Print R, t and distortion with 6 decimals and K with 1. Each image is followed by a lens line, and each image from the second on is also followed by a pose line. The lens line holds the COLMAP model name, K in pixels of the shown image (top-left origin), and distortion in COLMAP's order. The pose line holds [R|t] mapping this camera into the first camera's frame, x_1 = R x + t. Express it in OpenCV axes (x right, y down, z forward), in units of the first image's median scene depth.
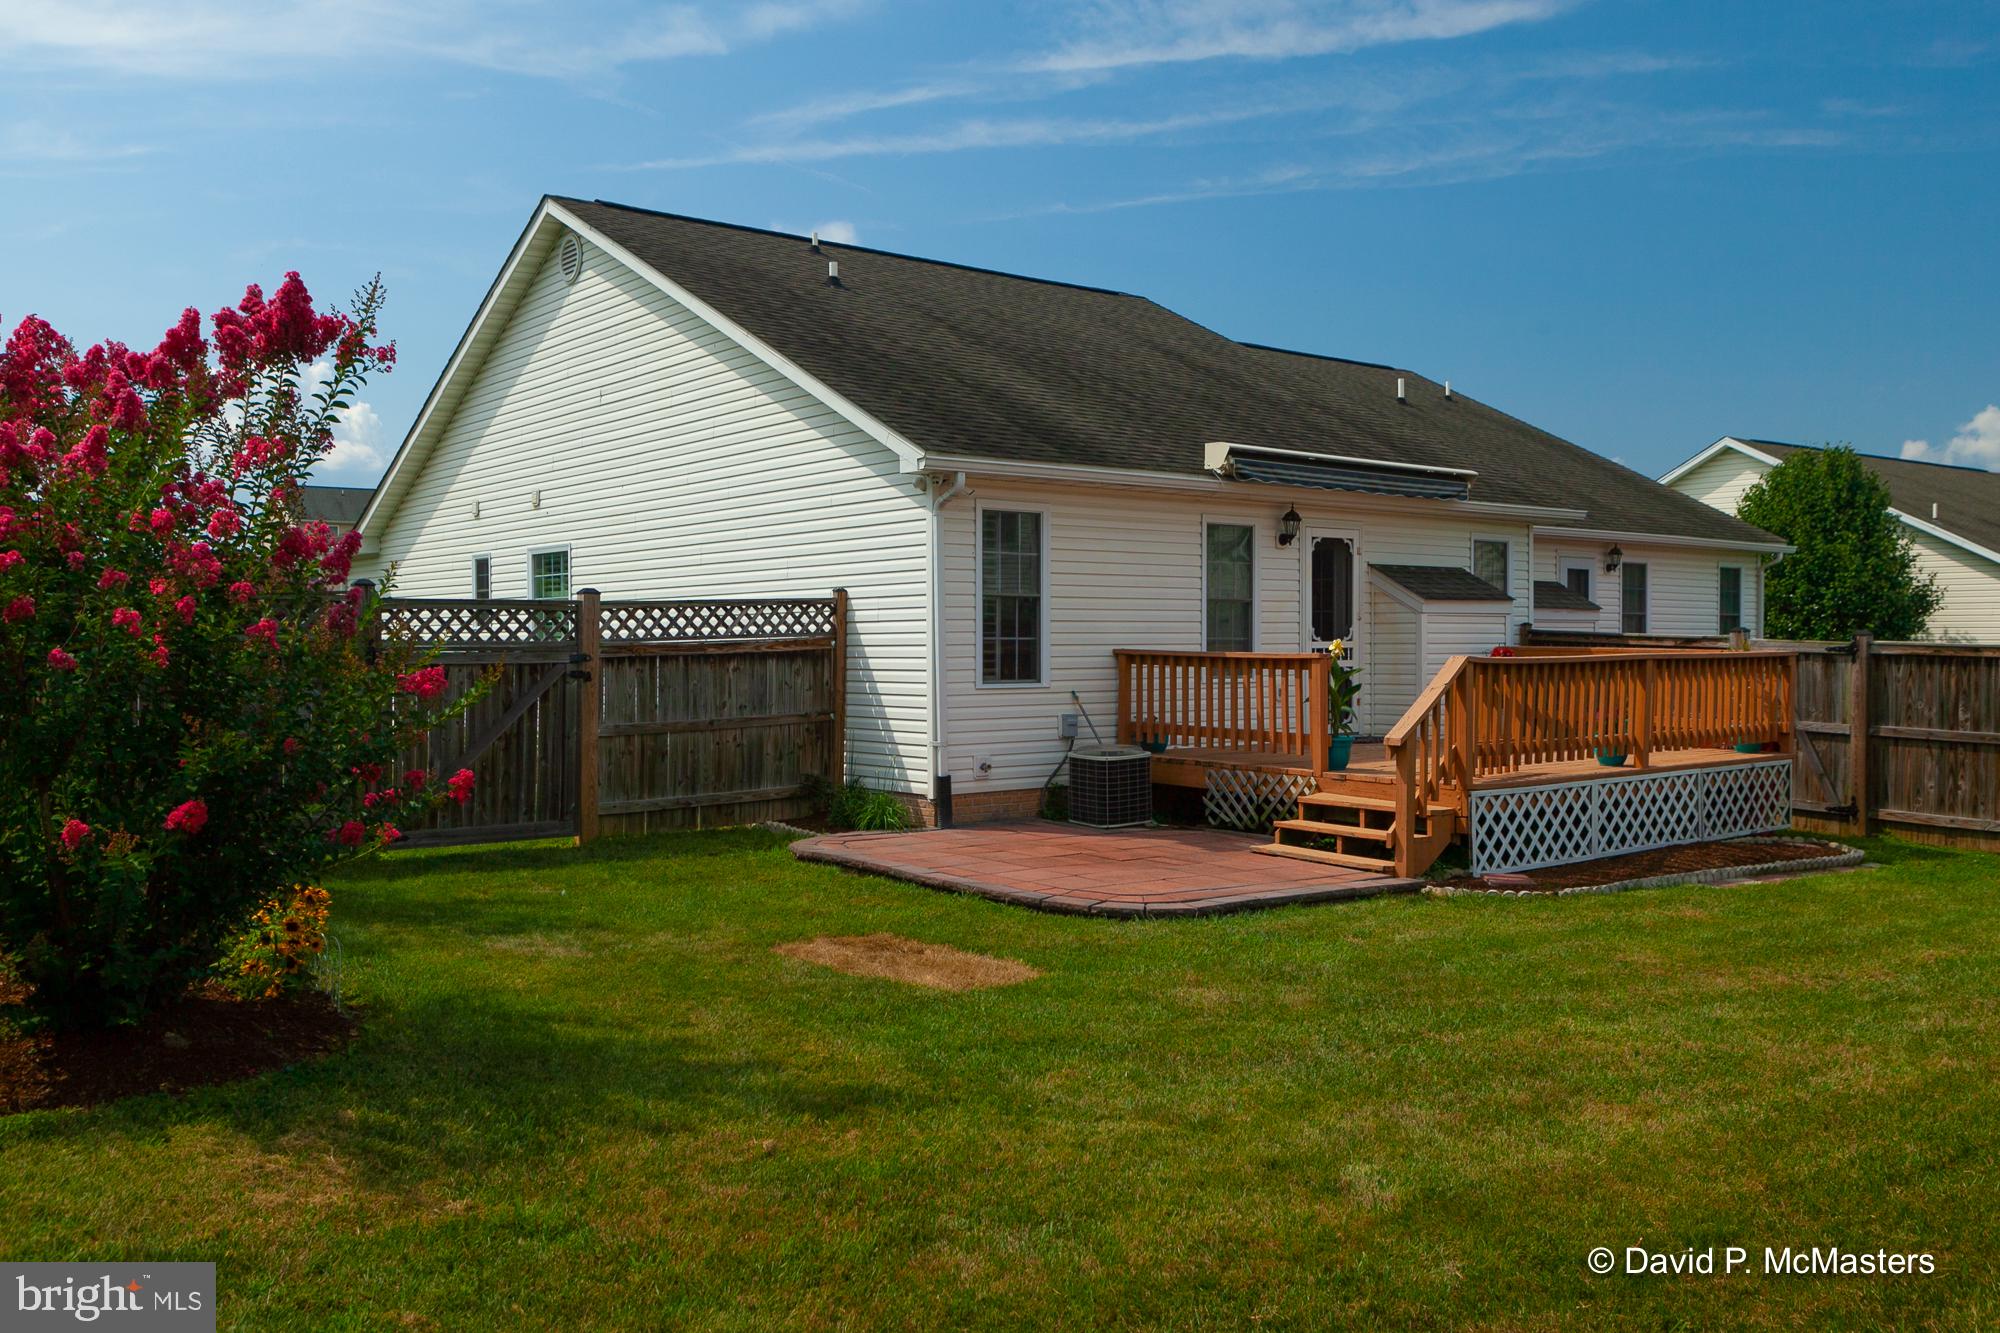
lens RADIAL K [[1697.7, 0, 1002.5], [0, 1697.7, 662.4], [0, 0, 1]] dist [0.044313, 0.019635]
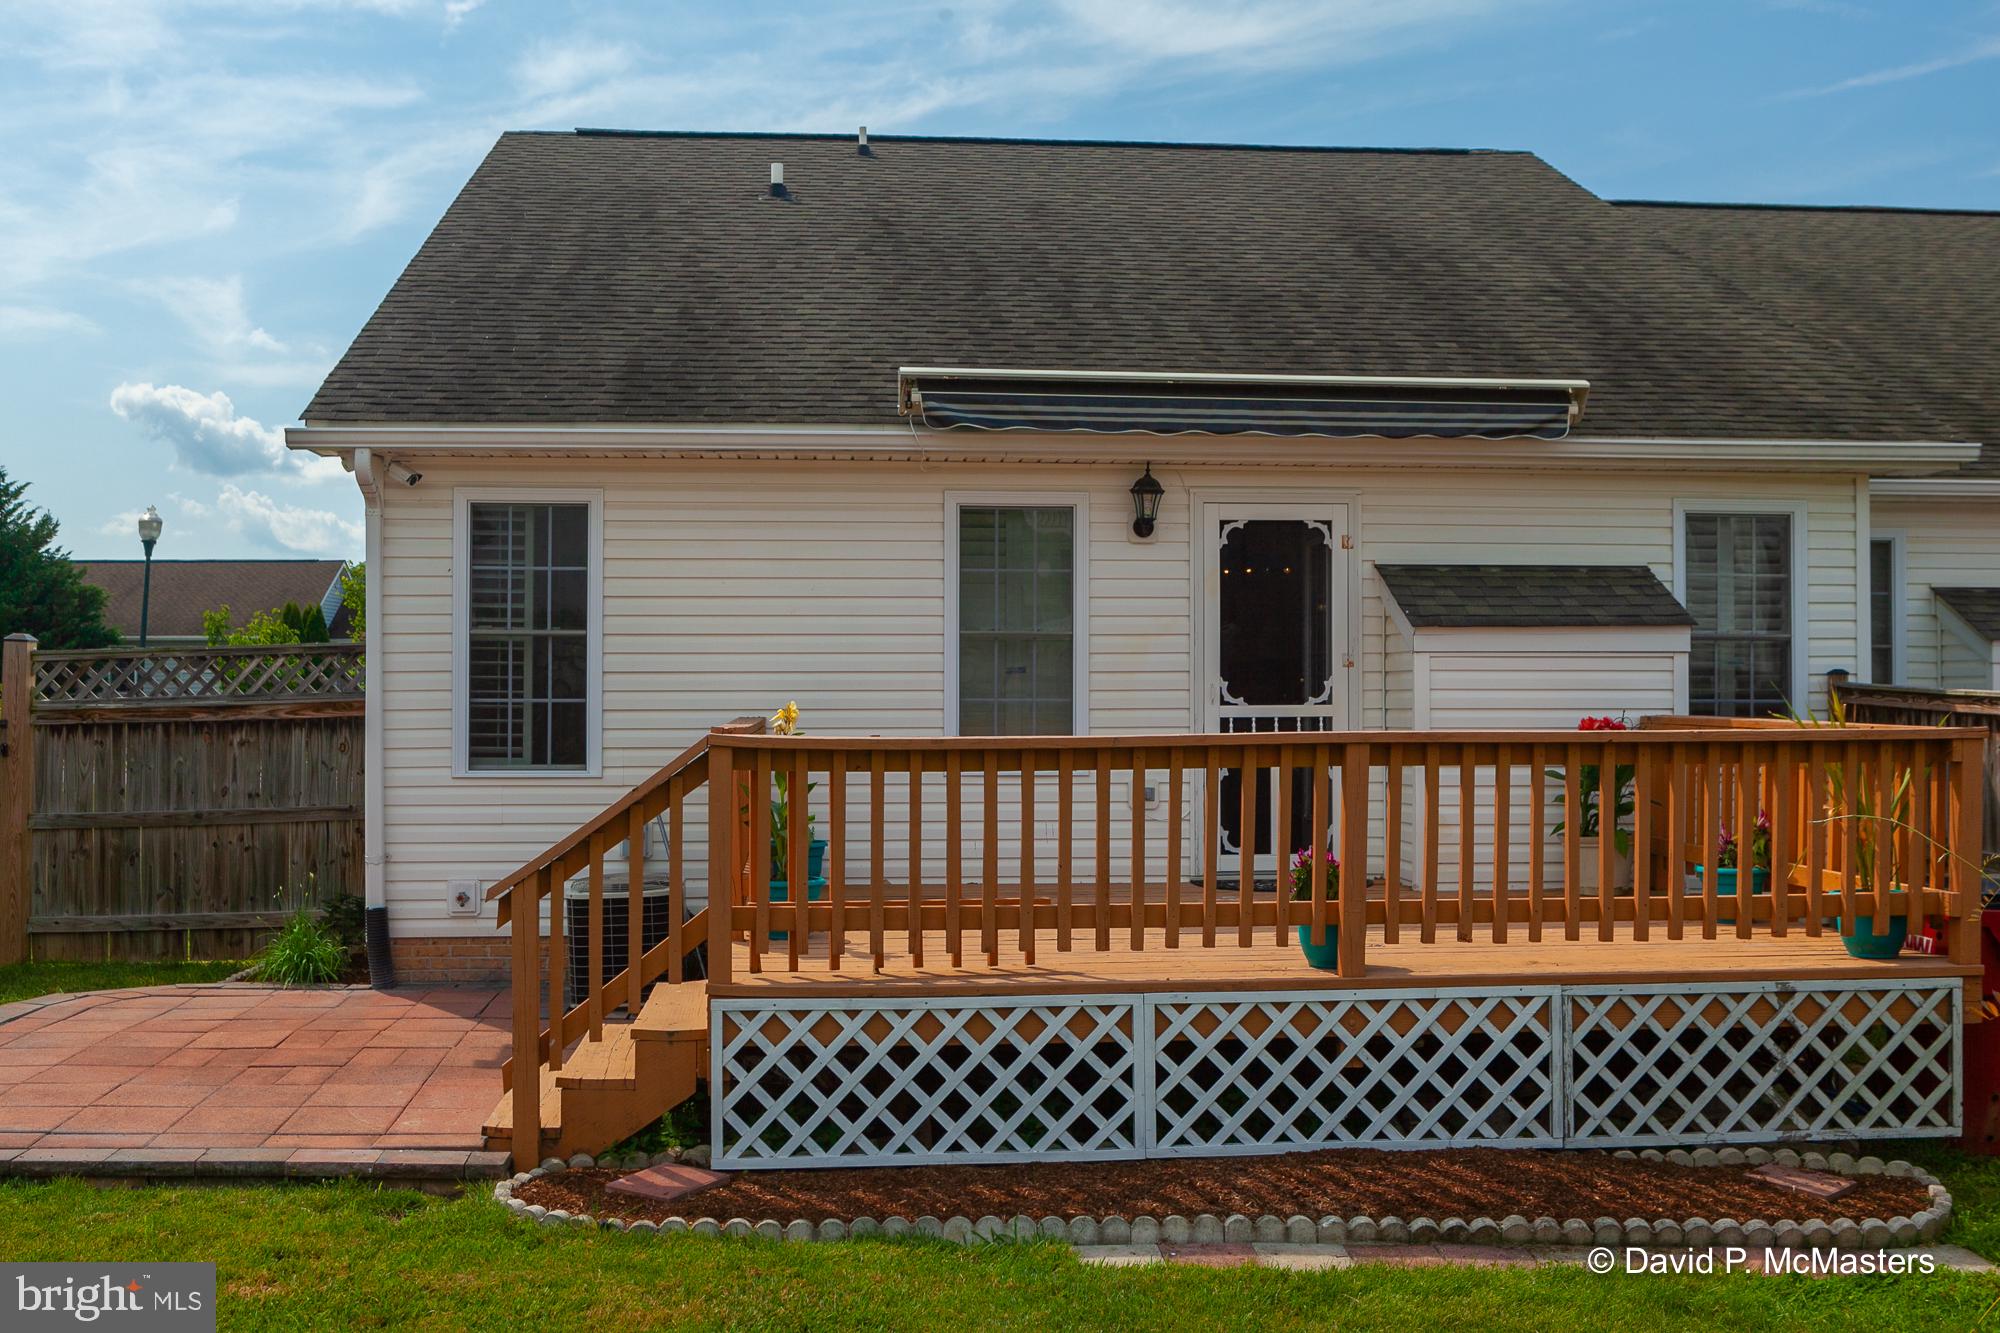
lens RADIAL K [[2102.7, 0, 984.2], [0, 2102.7, 660.0], [0, 0, 1]] dist [-0.036619, 0.000000]
pose [[0.820443, -0.010103, -0.571639, 0.594681], [-0.006916, 0.999595, -0.027593, -0.008457], [0.571687, 0.026592, 0.820041, 0.439614]]
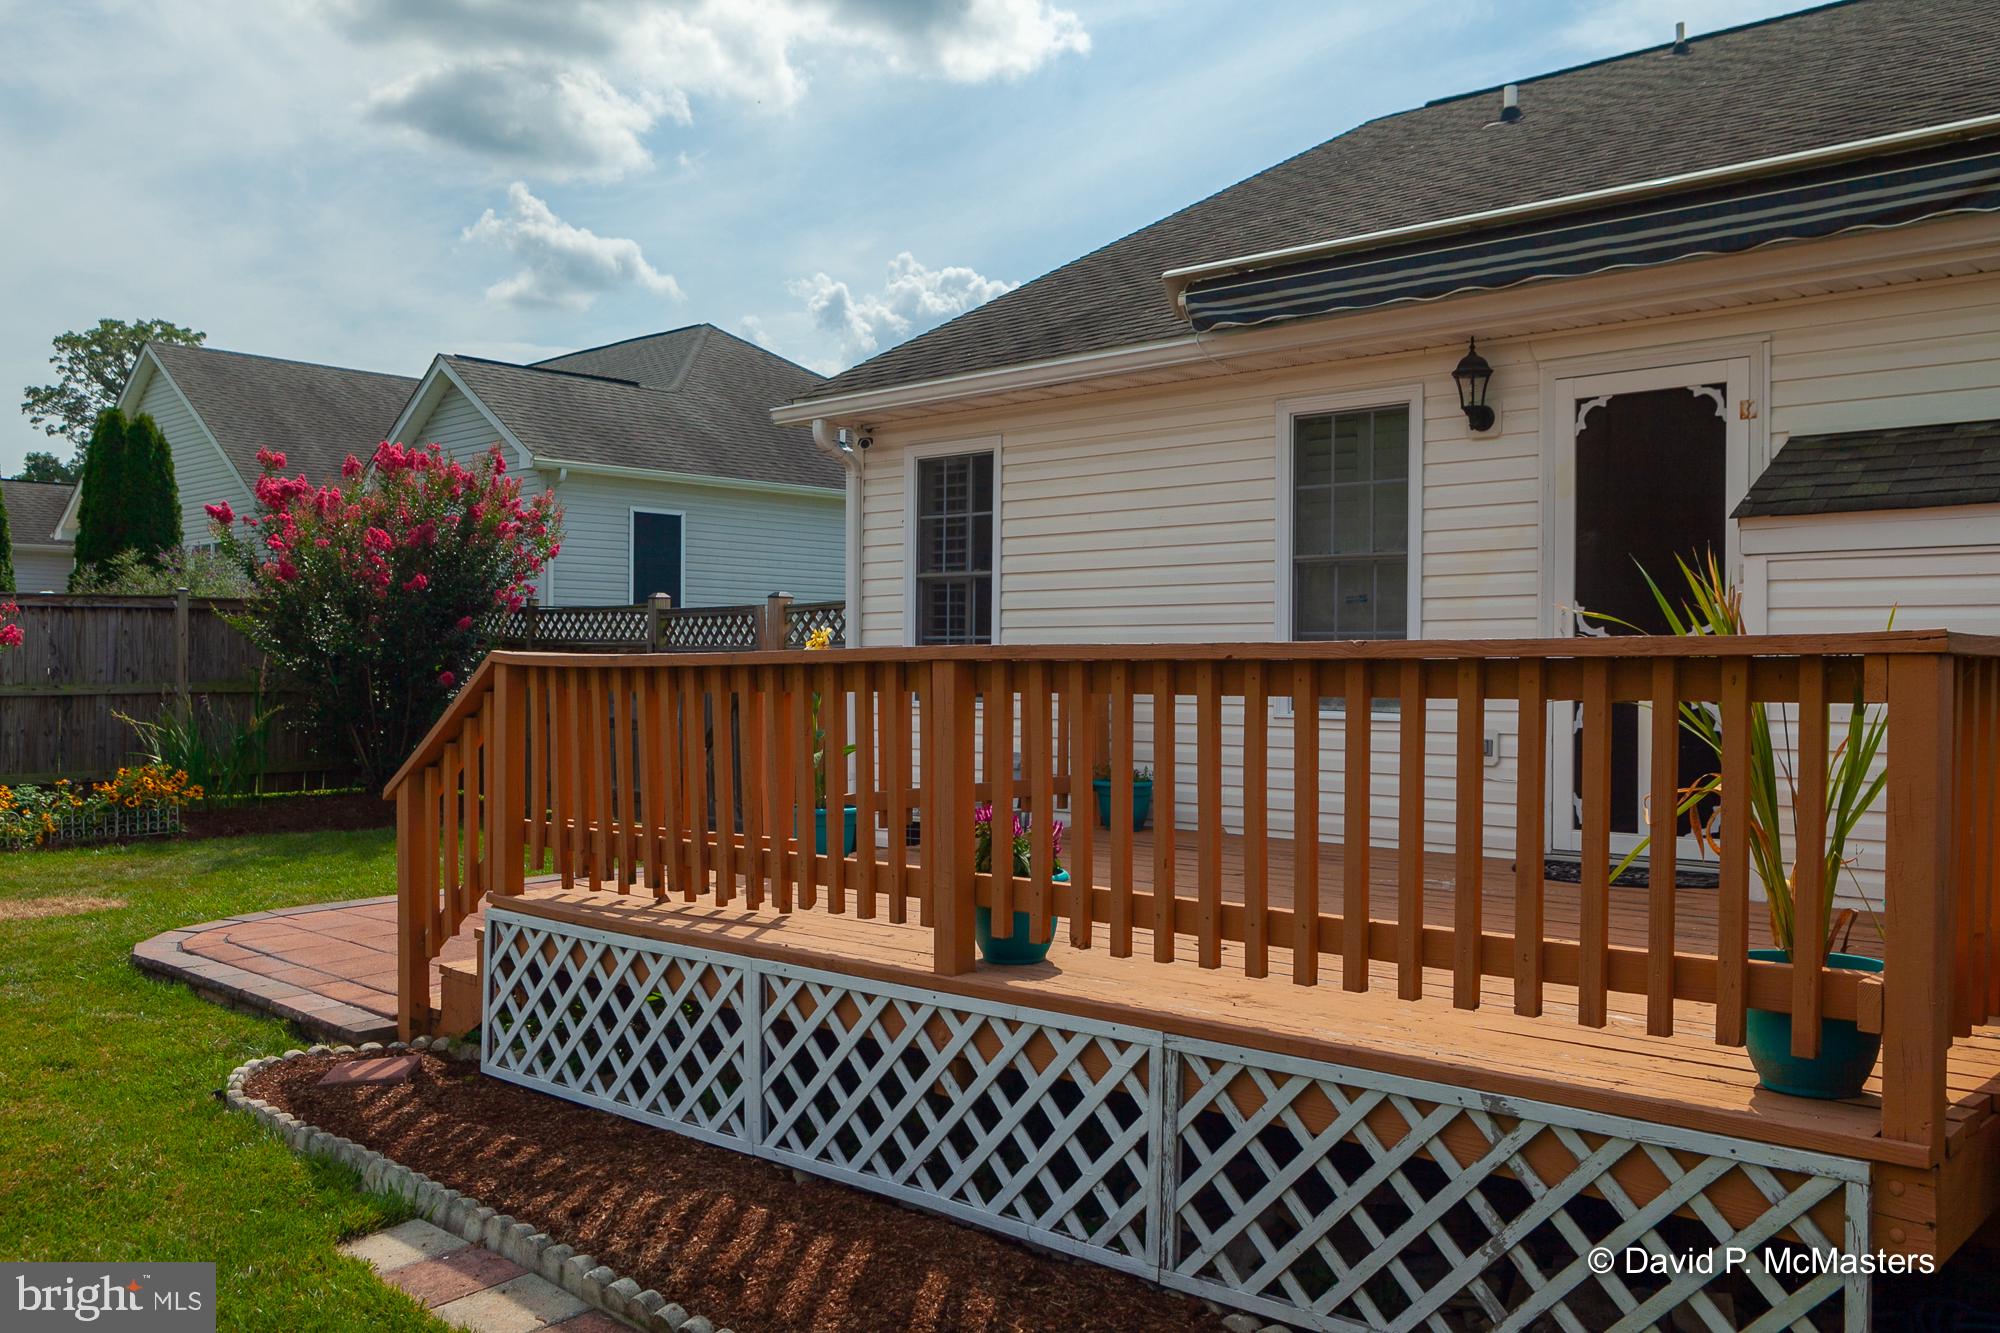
lens RADIAL K [[1691.5, 0, 996.6], [0, 1691.5, 671.6], [0, 0, 1]] dist [-0.015337, 0.015116]
pose [[0.118065, 0.001724, -0.993004, 0.688324], [-0.018825, 0.999823, -0.000503, -0.000179], [0.992827, 0.018753, 0.118076, 0.920433]]
